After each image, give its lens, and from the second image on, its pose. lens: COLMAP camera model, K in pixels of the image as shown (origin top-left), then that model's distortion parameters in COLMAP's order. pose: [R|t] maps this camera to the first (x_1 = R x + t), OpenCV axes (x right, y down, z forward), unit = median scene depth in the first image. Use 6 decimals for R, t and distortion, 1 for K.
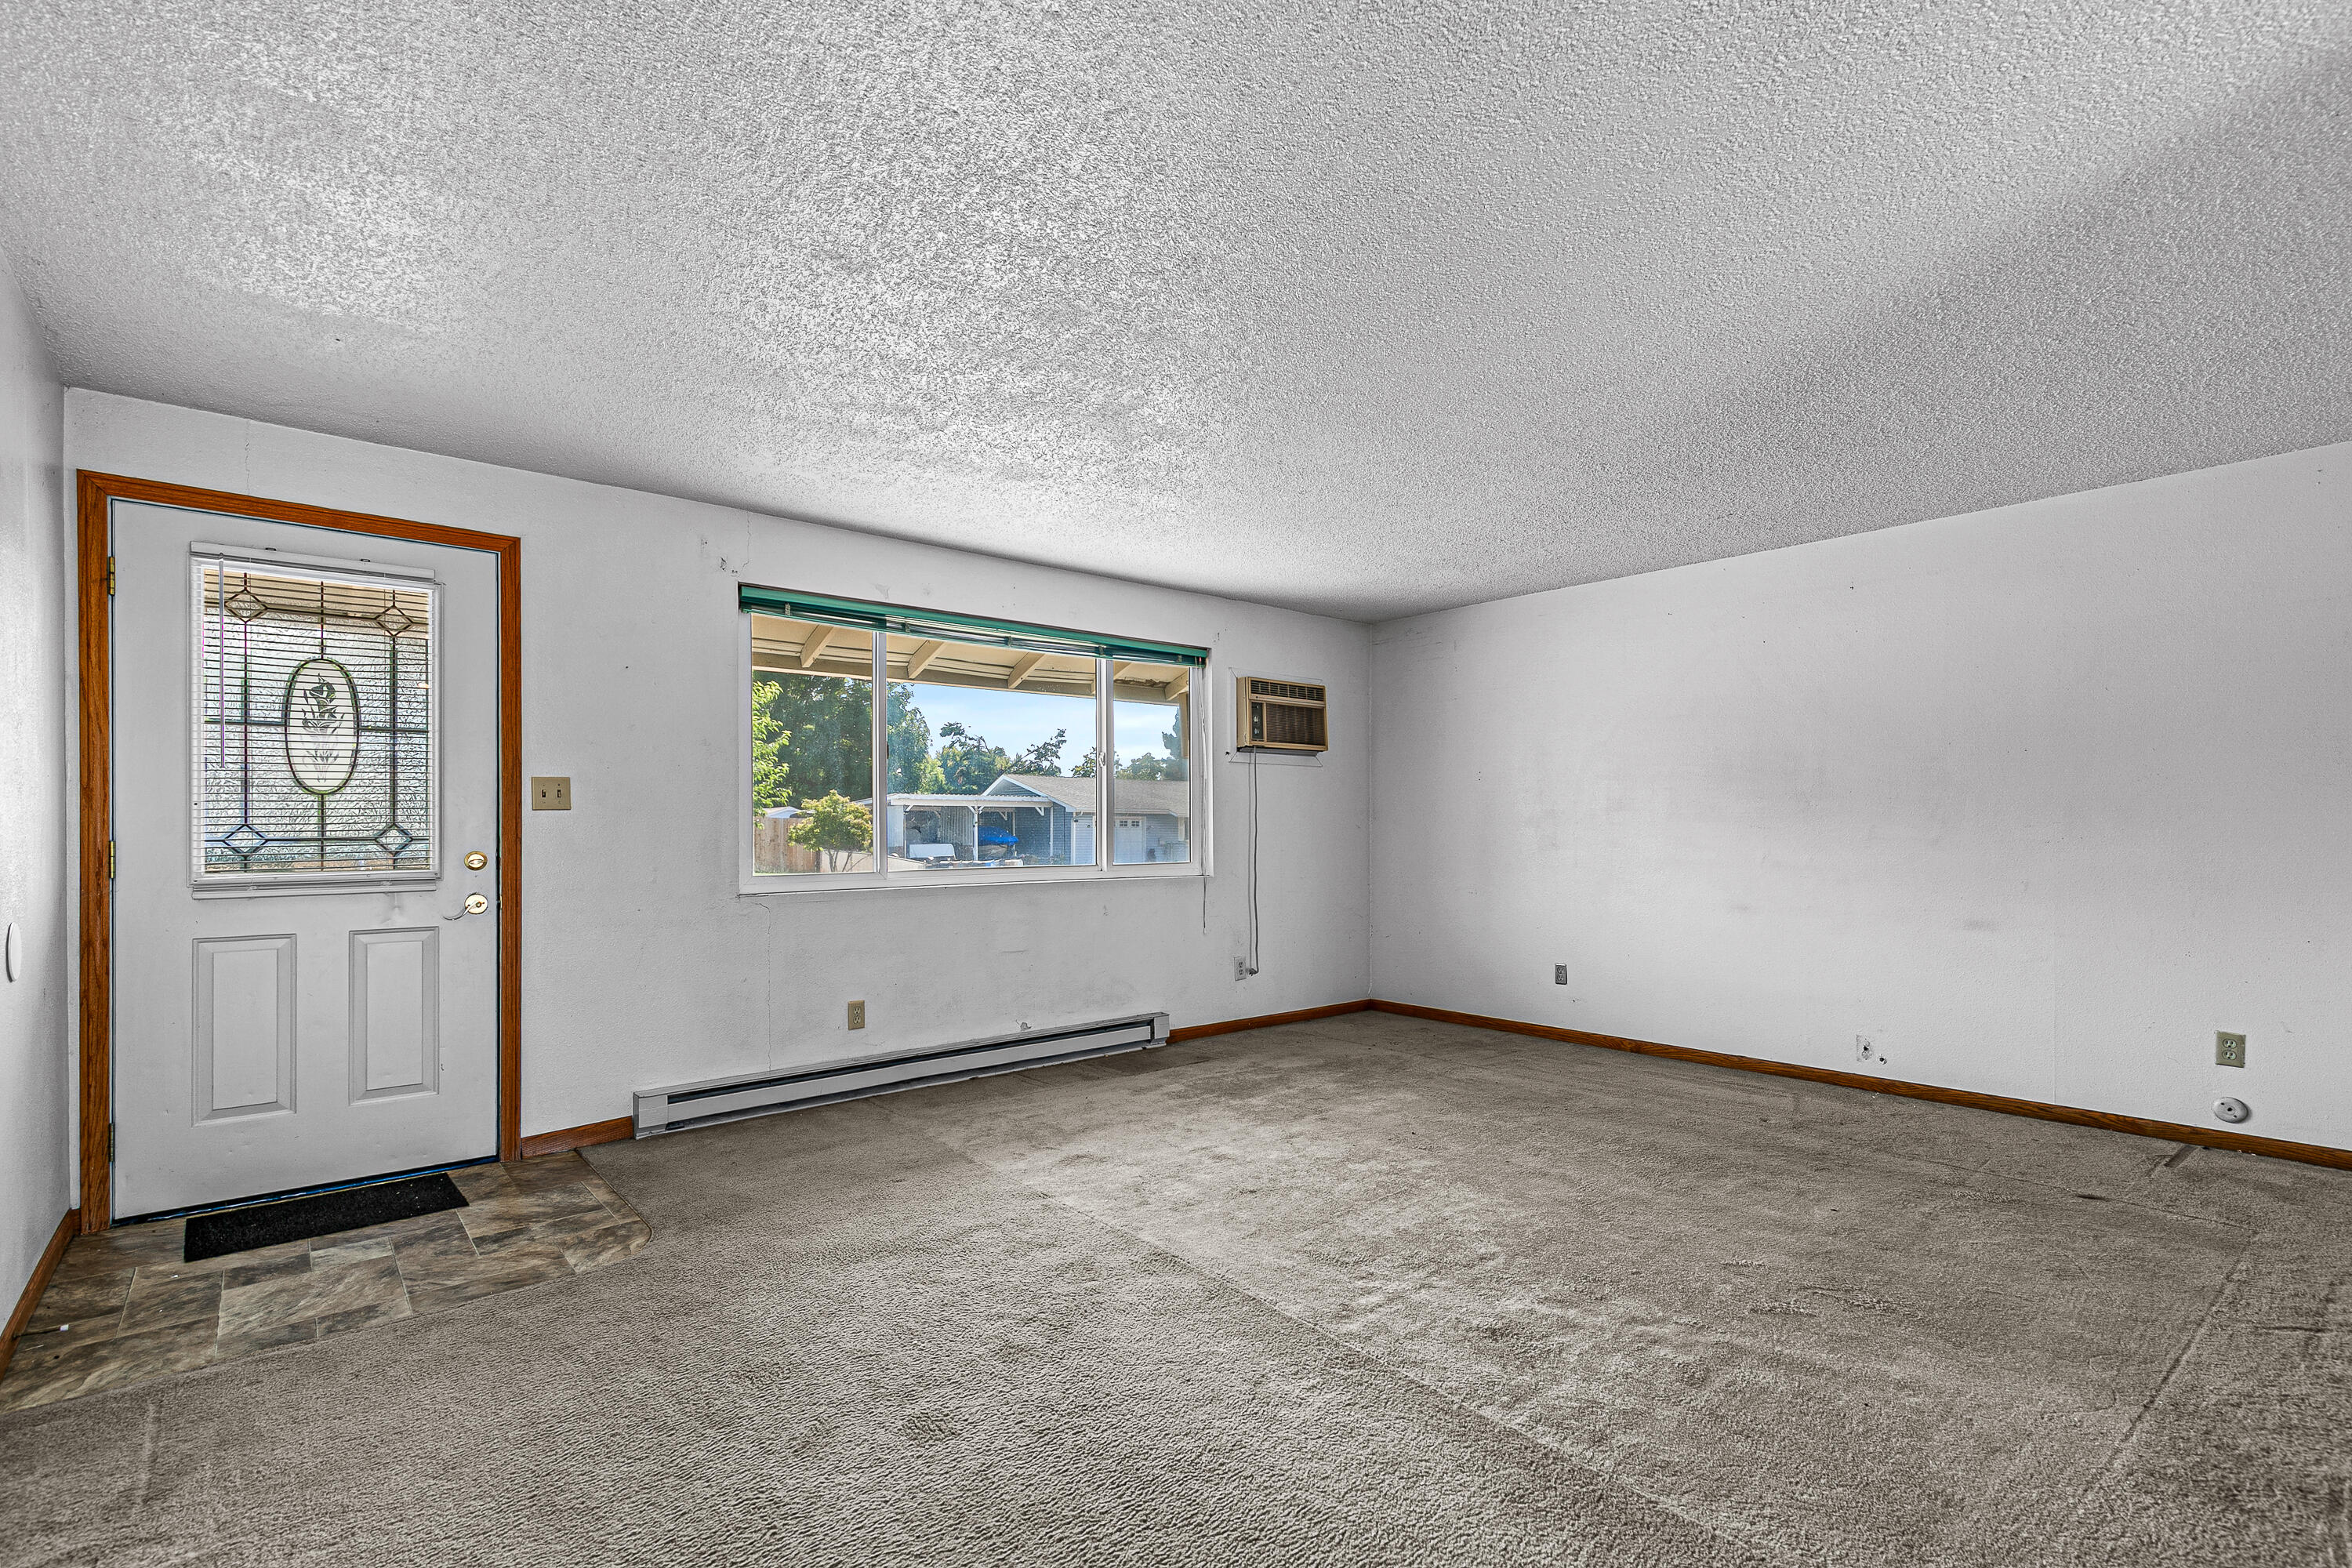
lens RADIAL K [[1083.4, 0, 1208.6], [0, 1083.4, 820.4], [0, 0, 1]] dist [0.007036, -0.002204]
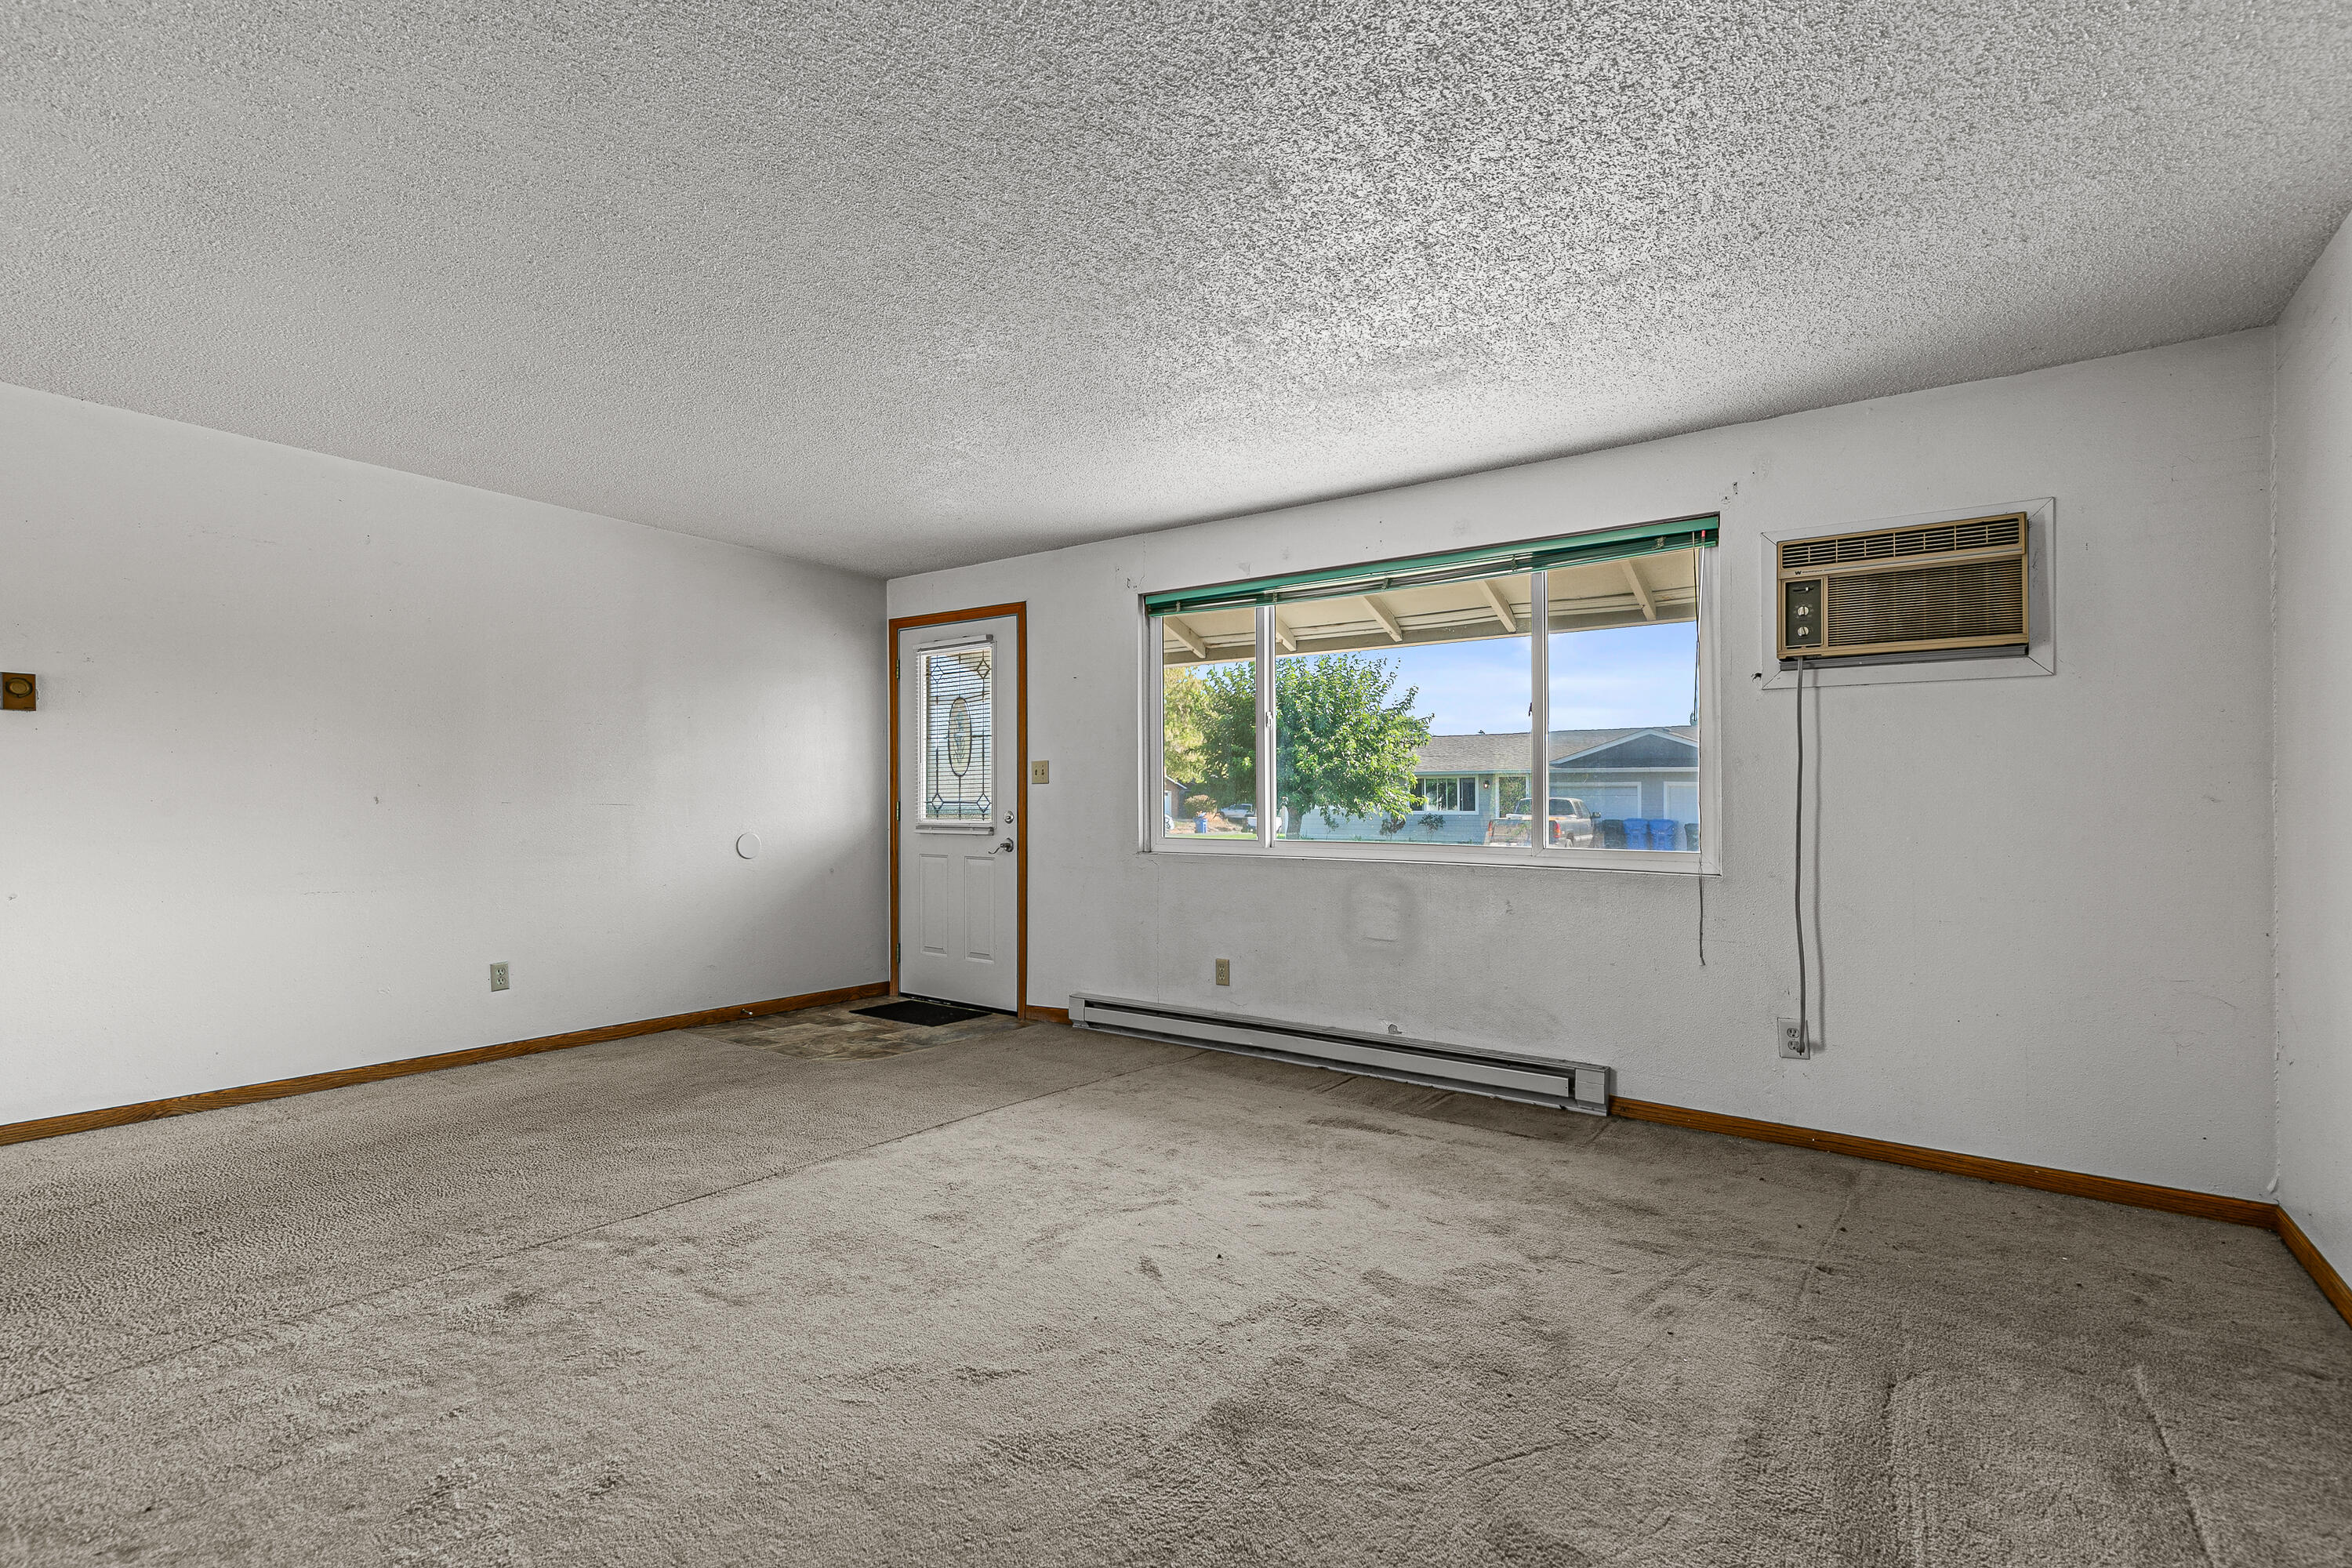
lens RADIAL K [[1083.4, 0, 1161.6], [0, 1083.4, 795.0], [0, 0, 1]] dist [0.007036, -0.002204]
pose [[0.214506, -0.008495, -0.976686, 0.633796], [-0.004684, 0.999942, -0.009726, 0.014384], [0.976711, 0.006661, 0.214454, 0.641650]]
